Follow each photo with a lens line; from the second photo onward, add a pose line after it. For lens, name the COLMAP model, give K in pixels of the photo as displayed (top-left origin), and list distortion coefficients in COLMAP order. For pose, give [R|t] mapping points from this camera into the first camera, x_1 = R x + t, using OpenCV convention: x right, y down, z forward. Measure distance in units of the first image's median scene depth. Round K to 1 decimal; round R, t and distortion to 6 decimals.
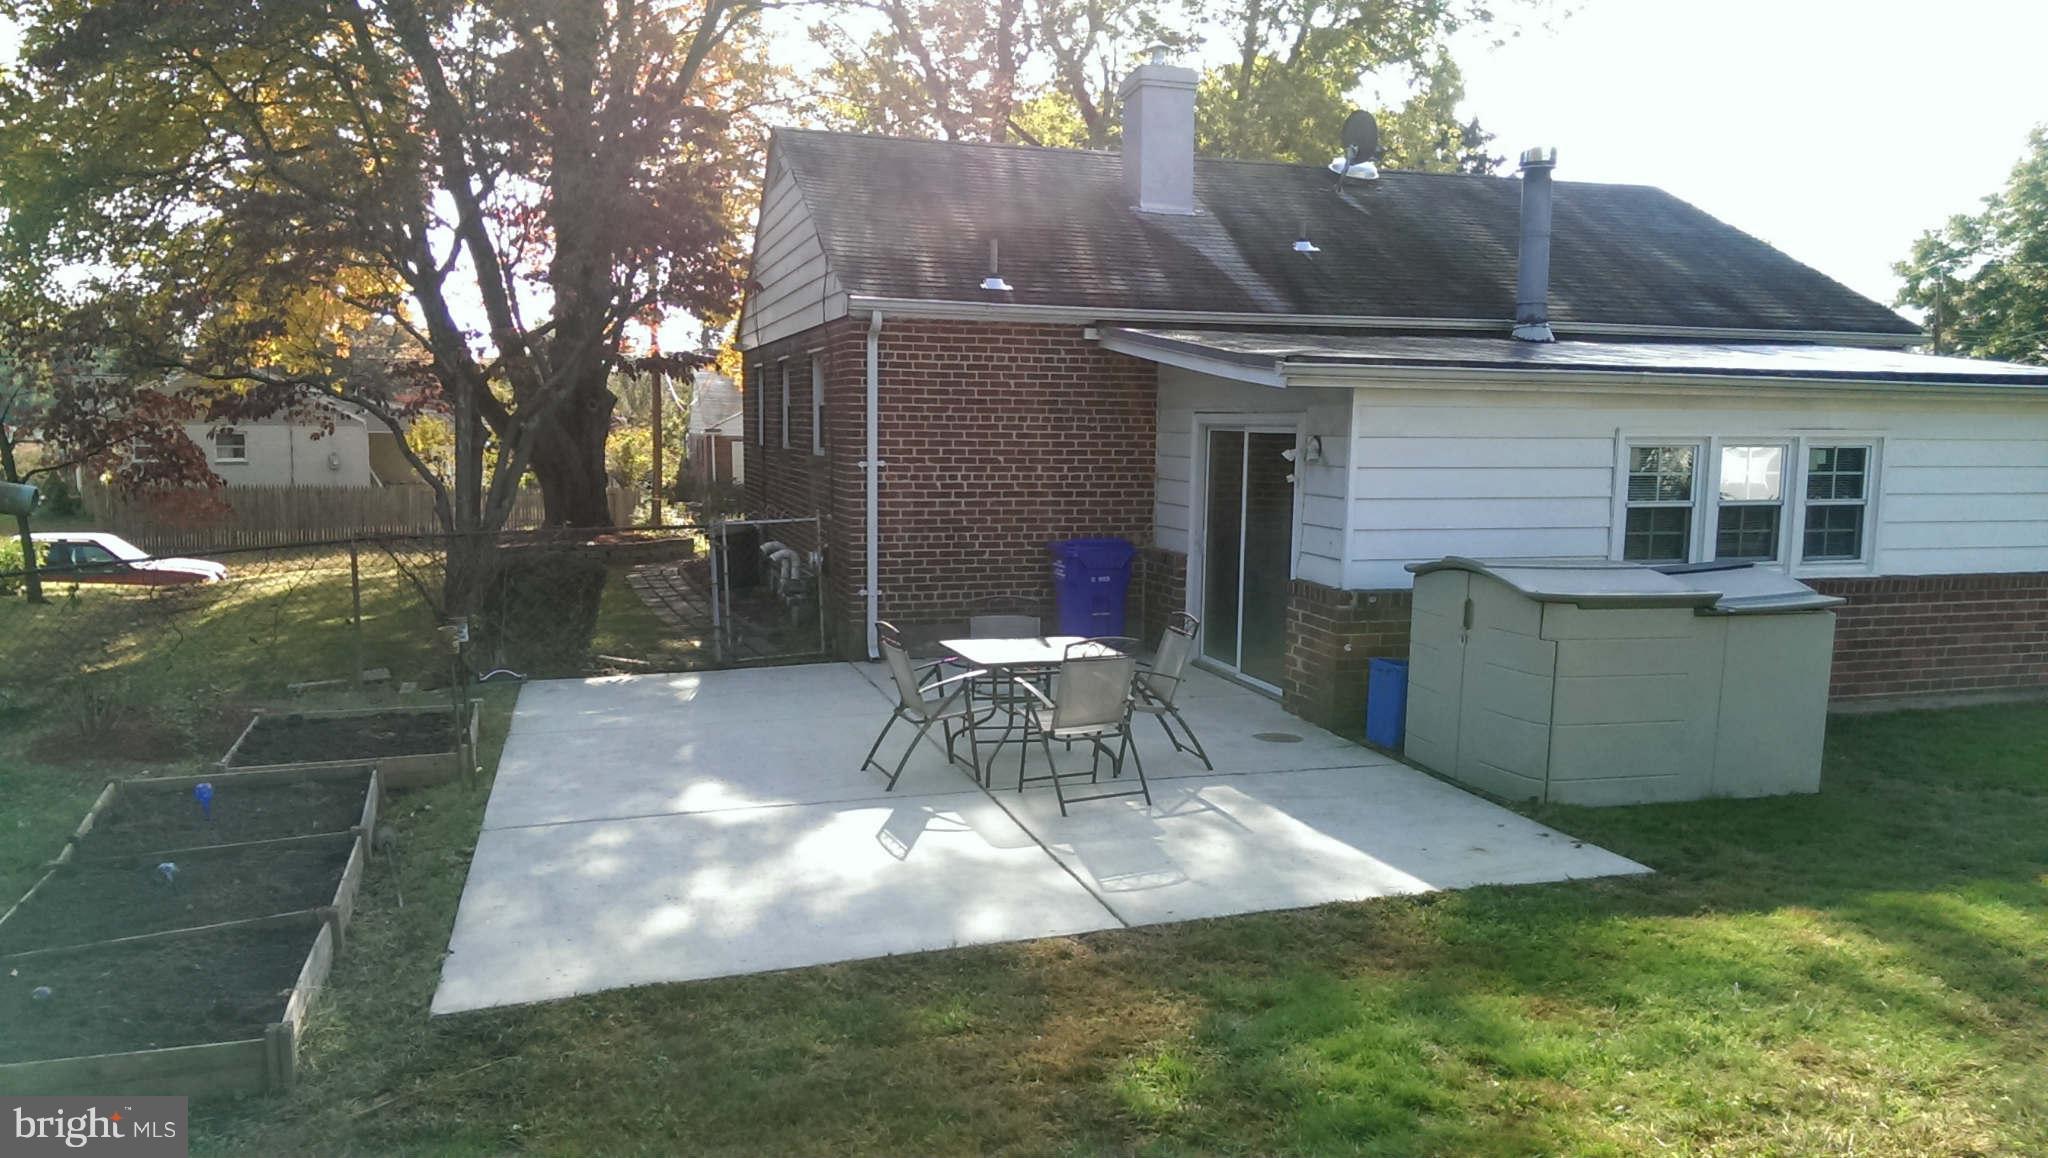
lens RADIAL K [[1494.2, 0, 1033.3], [0, 1494.2, 593.5], [0, 0, 1]] dist [0.086244, -0.003914]
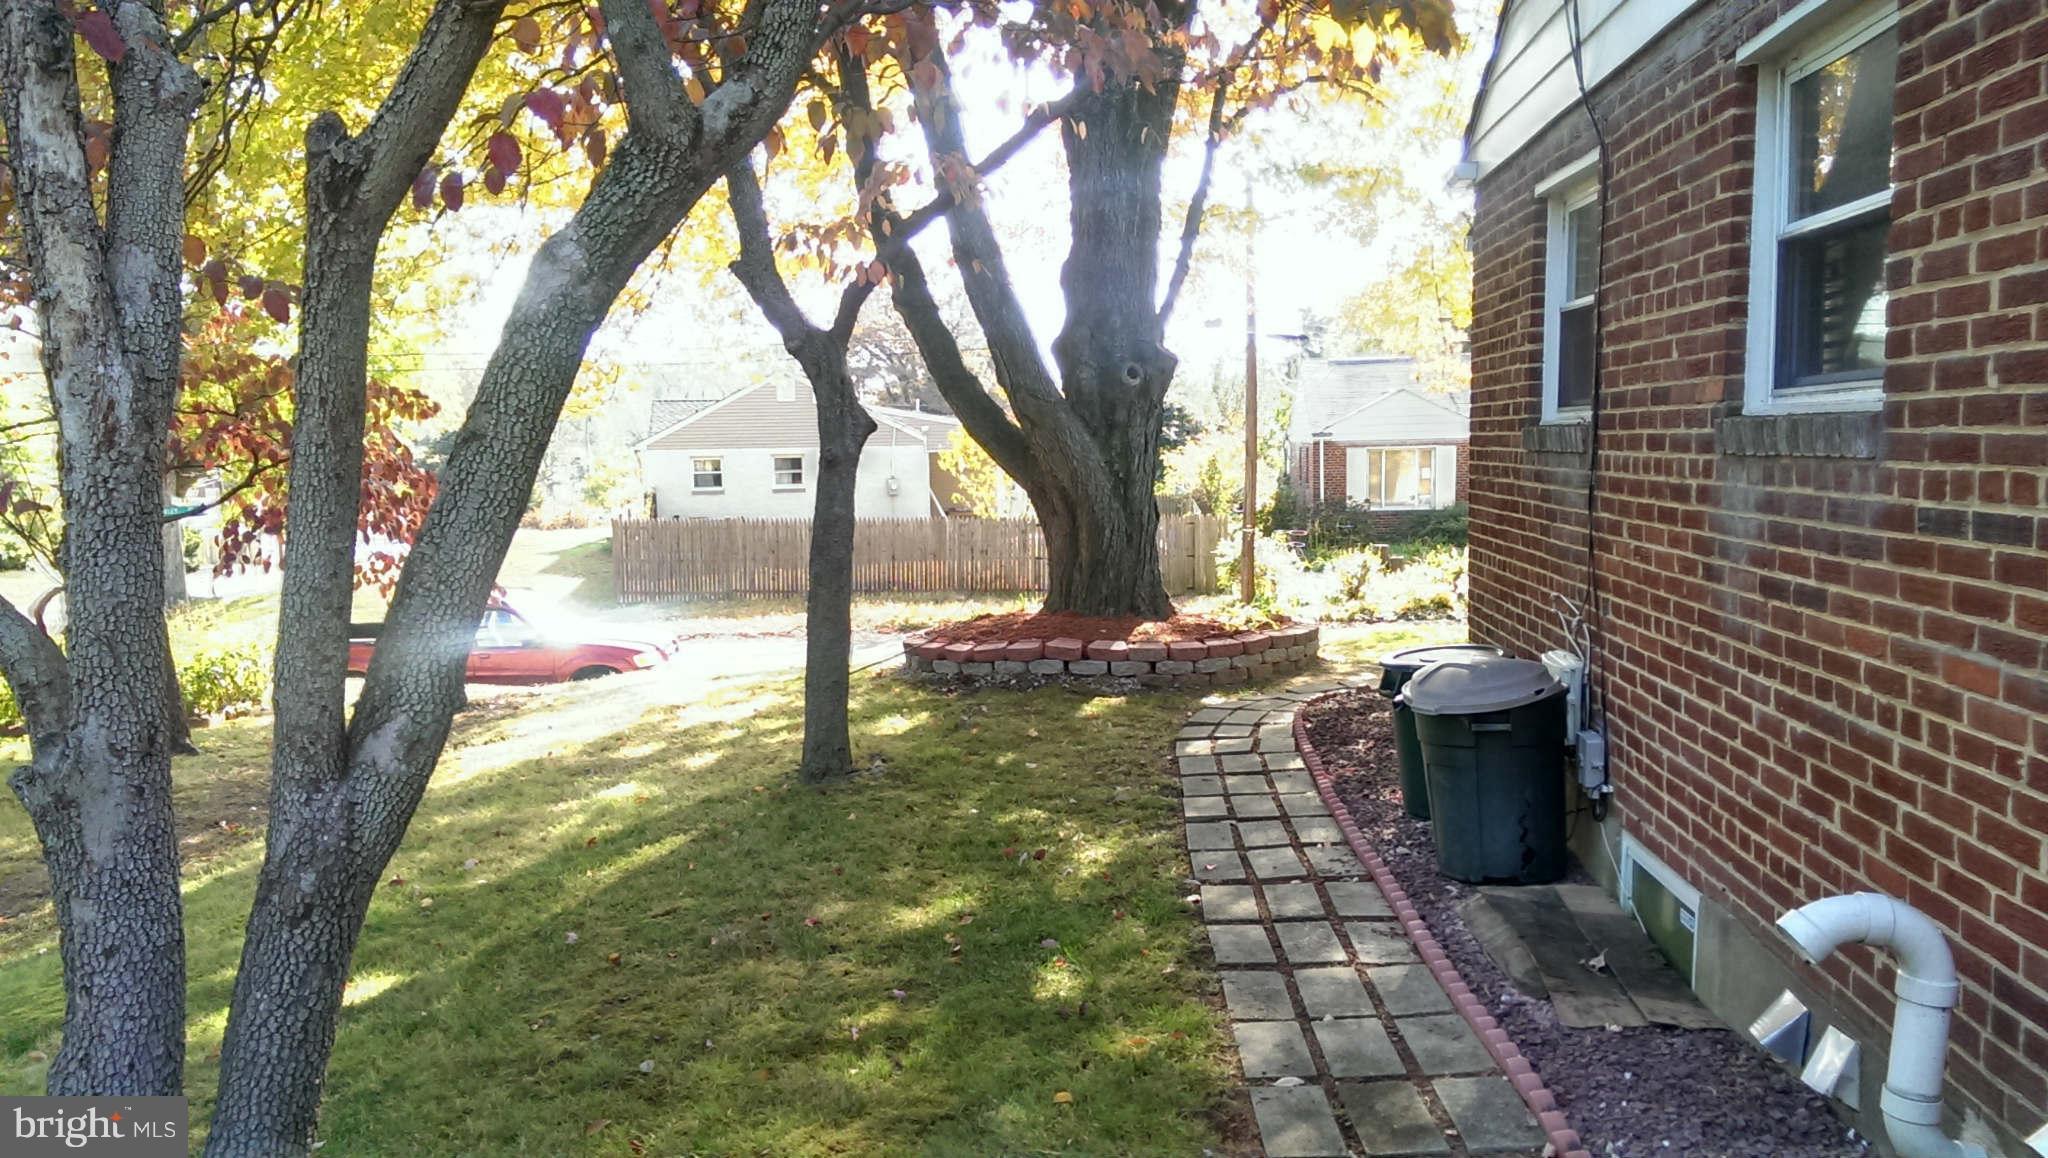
lens RADIAL K [[1494.2, 0, 1033.3], [0, 1494.2, 593.5], [0, 0, 1]] dist [0.086244, -0.003914]
pose [[0.925238, 0.001930, -0.379382, -0.070740], [-0.005366, 0.999954, -0.008002, -0.025071], [0.379349, 0.009440, 0.925205, 0.284671]]
